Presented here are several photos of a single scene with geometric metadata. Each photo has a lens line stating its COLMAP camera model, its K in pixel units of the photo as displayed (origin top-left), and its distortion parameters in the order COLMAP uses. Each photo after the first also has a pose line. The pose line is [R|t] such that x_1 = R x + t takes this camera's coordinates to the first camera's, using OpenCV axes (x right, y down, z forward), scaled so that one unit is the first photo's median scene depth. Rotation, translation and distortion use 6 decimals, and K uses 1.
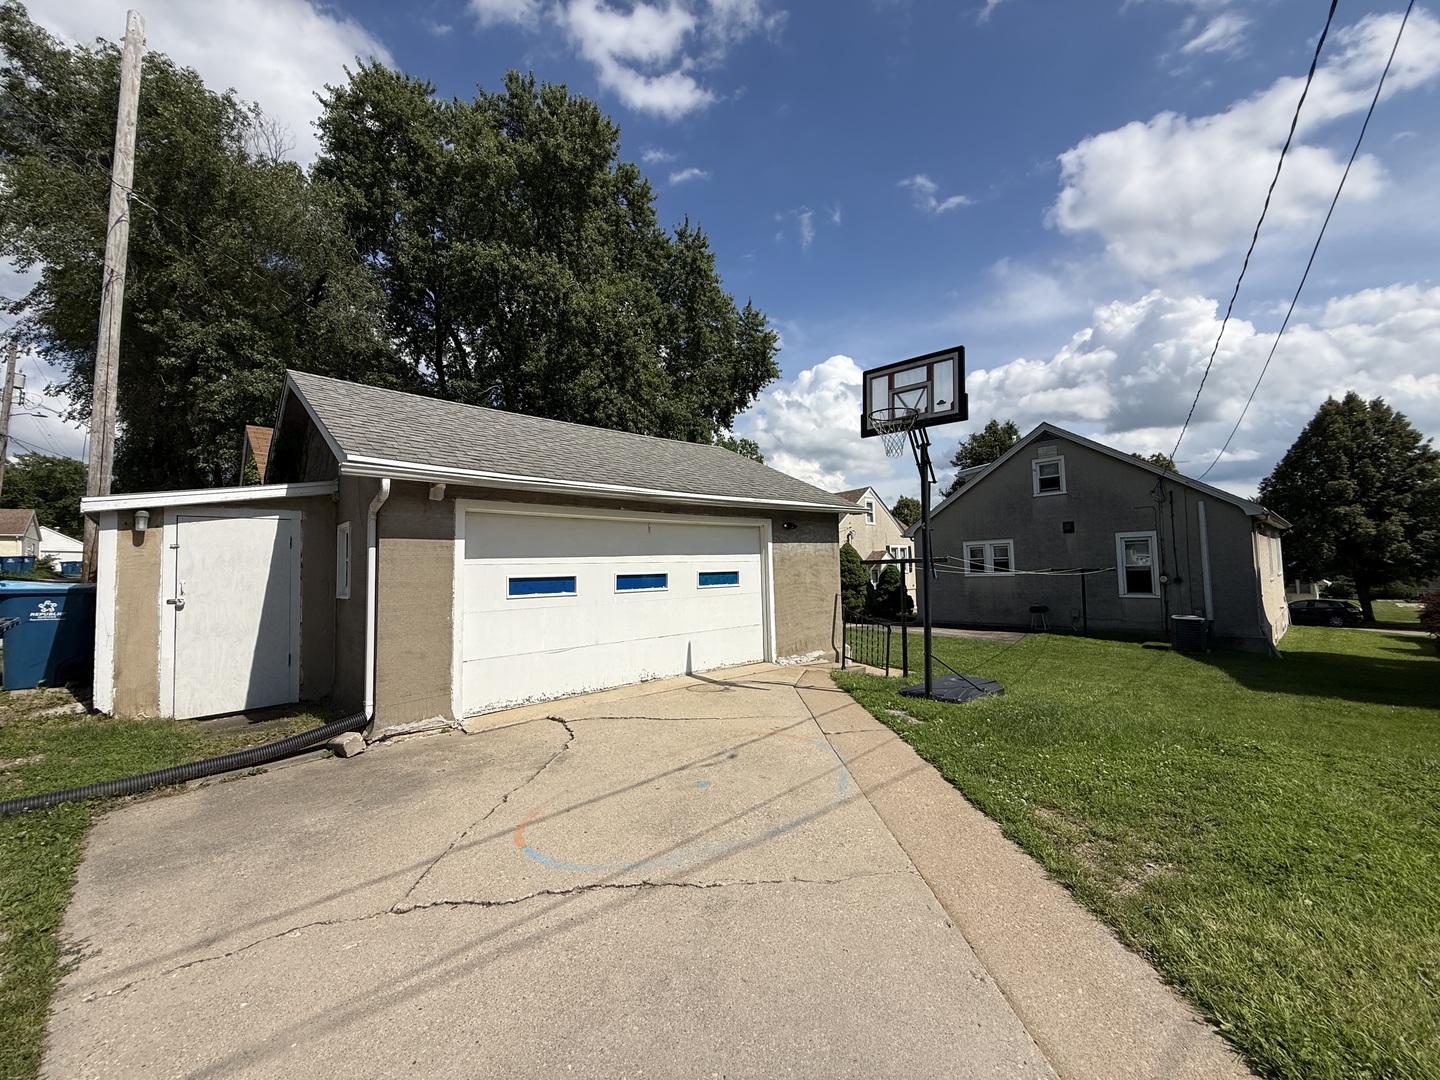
lens RADIAL K [[580.6, 0, 708.2], [0, 580.6, 543.4], [0, 0, 1]] dist [-0.009258, -0.000463]
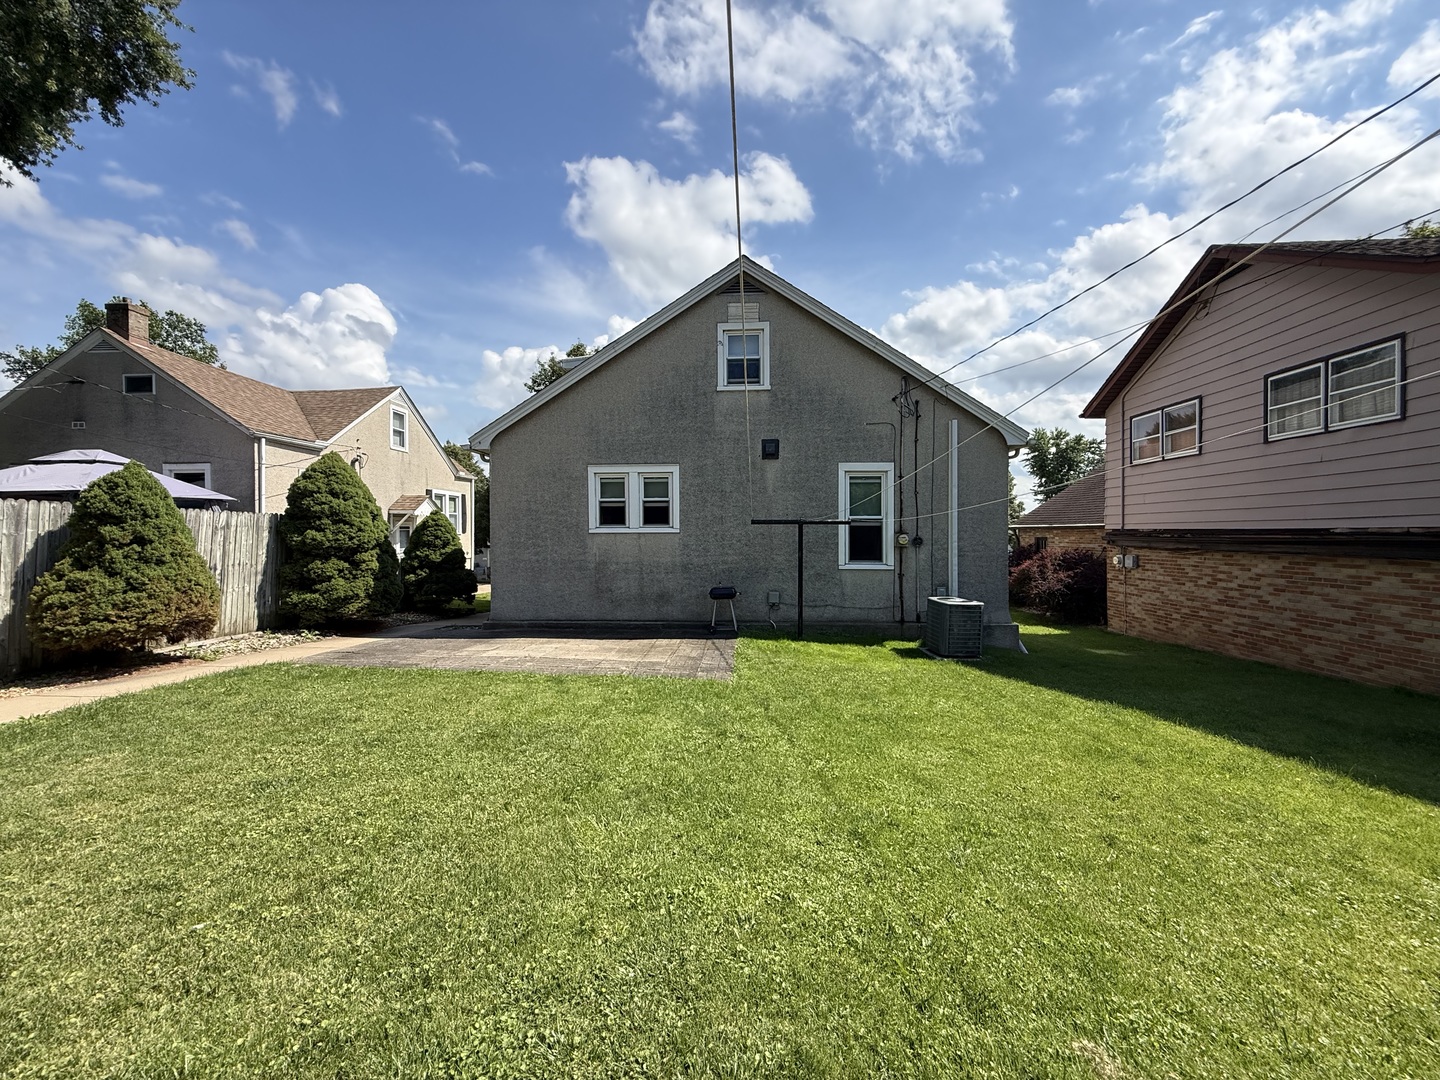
lens RADIAL K [[580.6, 0, 727.3], [0, 580.6, 546.8], [0, 0, 1]] dist [-0.009258, -0.000463]
pose [[0.709126, 0.013163, 0.704959, 0.172168], [-0.049480, 0.998290, 0.031132, 0.049877], [-0.703344, -0.056958, 0.708564, 0.570892]]
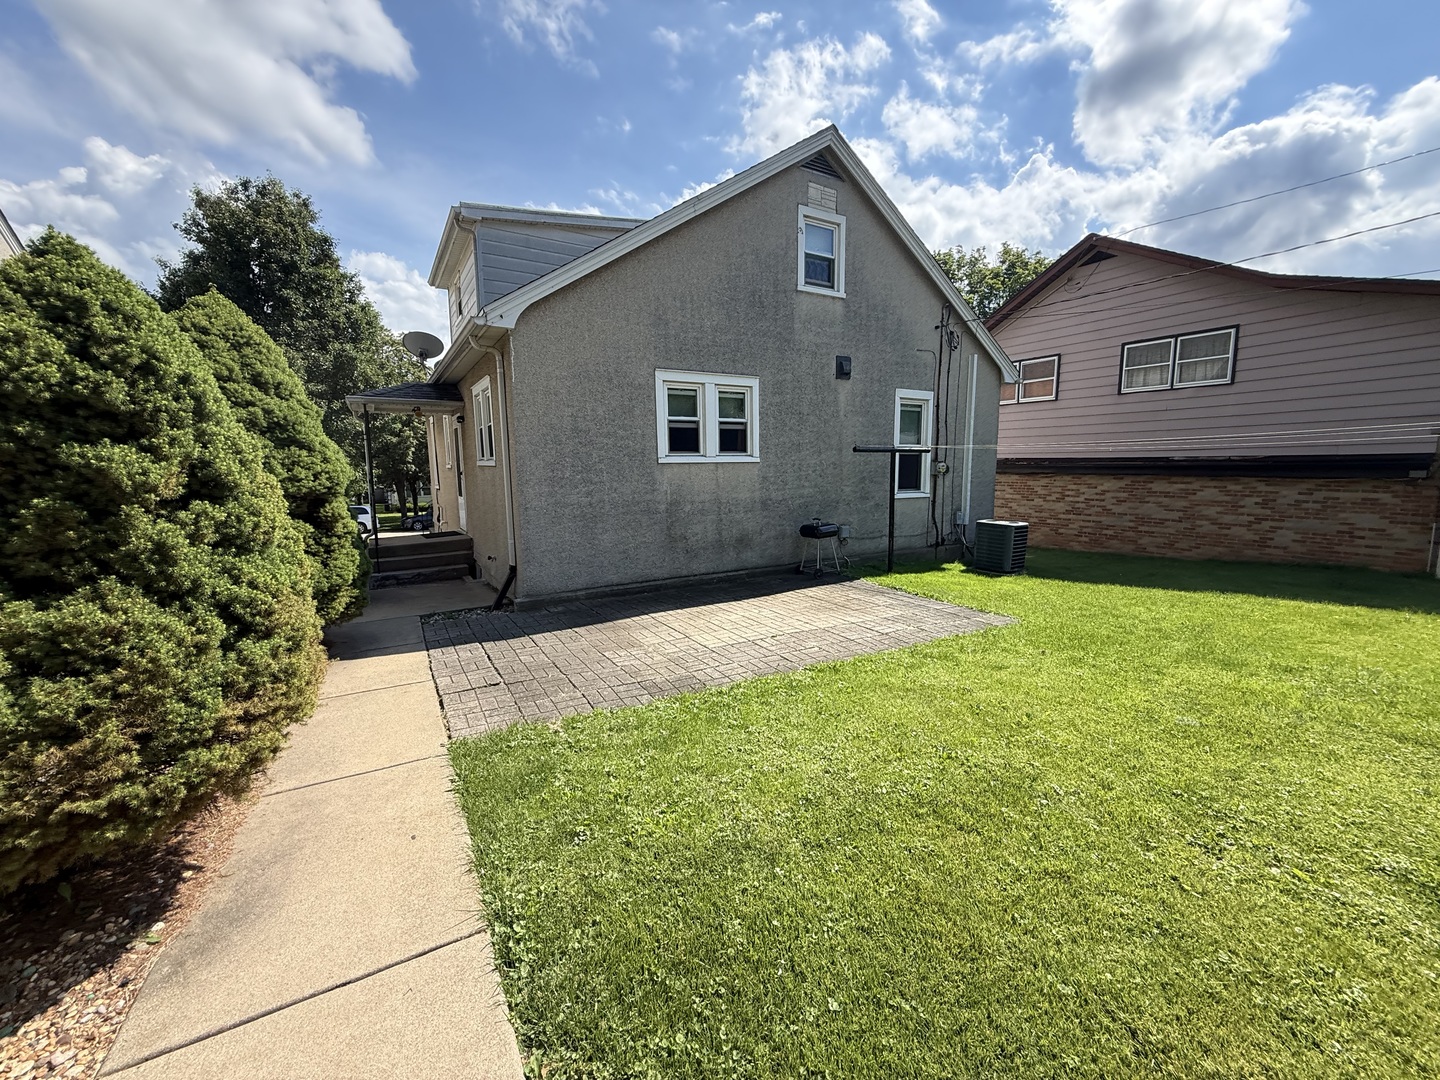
lens RADIAL K [[580.6, 0, 728.0], [0, 580.6, 552.2], [0, 0, 1]] dist [-0.009258, -0.000463]
pose [[0.181226, -0.122144, 0.975827, 0.071141], [-0.039037, 0.990582, 0.131240, 0.066863], [-0.982666, -0.061877, 0.174751, 0.930932]]
